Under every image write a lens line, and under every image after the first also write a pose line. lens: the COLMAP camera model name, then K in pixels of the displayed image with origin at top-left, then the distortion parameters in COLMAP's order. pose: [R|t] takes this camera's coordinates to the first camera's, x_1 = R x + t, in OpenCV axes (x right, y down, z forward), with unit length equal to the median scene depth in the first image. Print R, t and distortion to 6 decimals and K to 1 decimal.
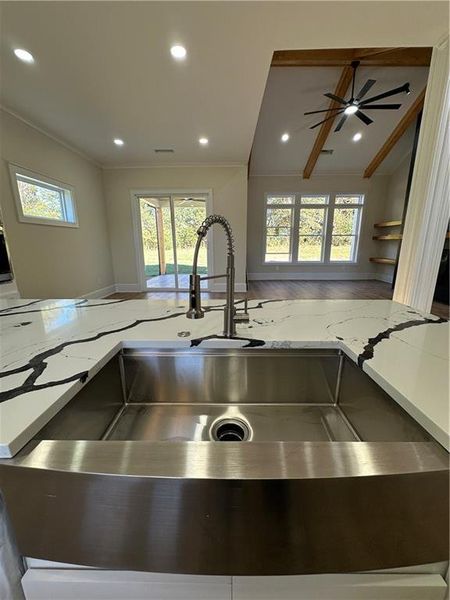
lens RADIAL K [[239.2, 0, 225.0], [0, 239.2, 300.0], [0, 0, 1]] dist [-0.000029, -0.000136]
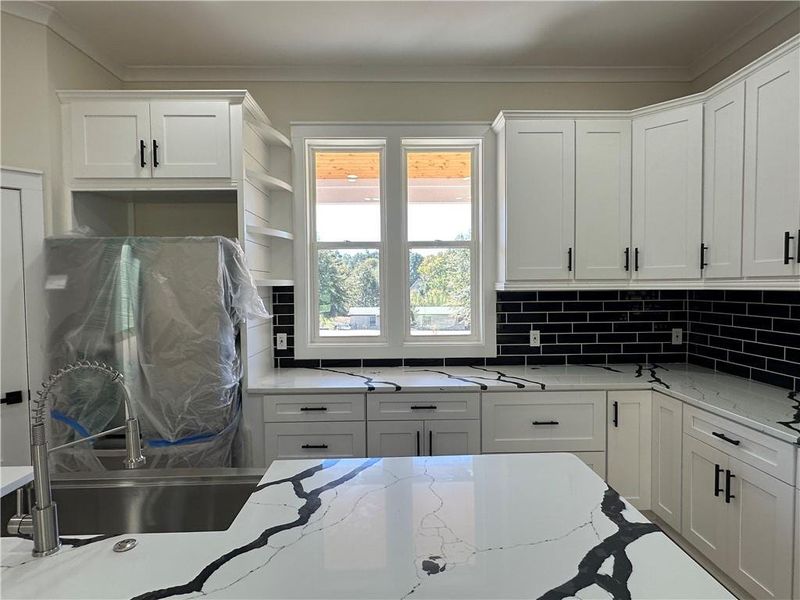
lens RADIAL K [[448.3, 0, 400.0], [0, 448.3, 300.0], [0, 0, 1]] dist [0.001628, 0.000218]
pose [[-0.999204, 0.015169, -0.036908, -0.749120], [0.004903, 0.964591, 0.263705, -0.677606], [0.039601, 0.263314, -0.963897, 1.749583]]
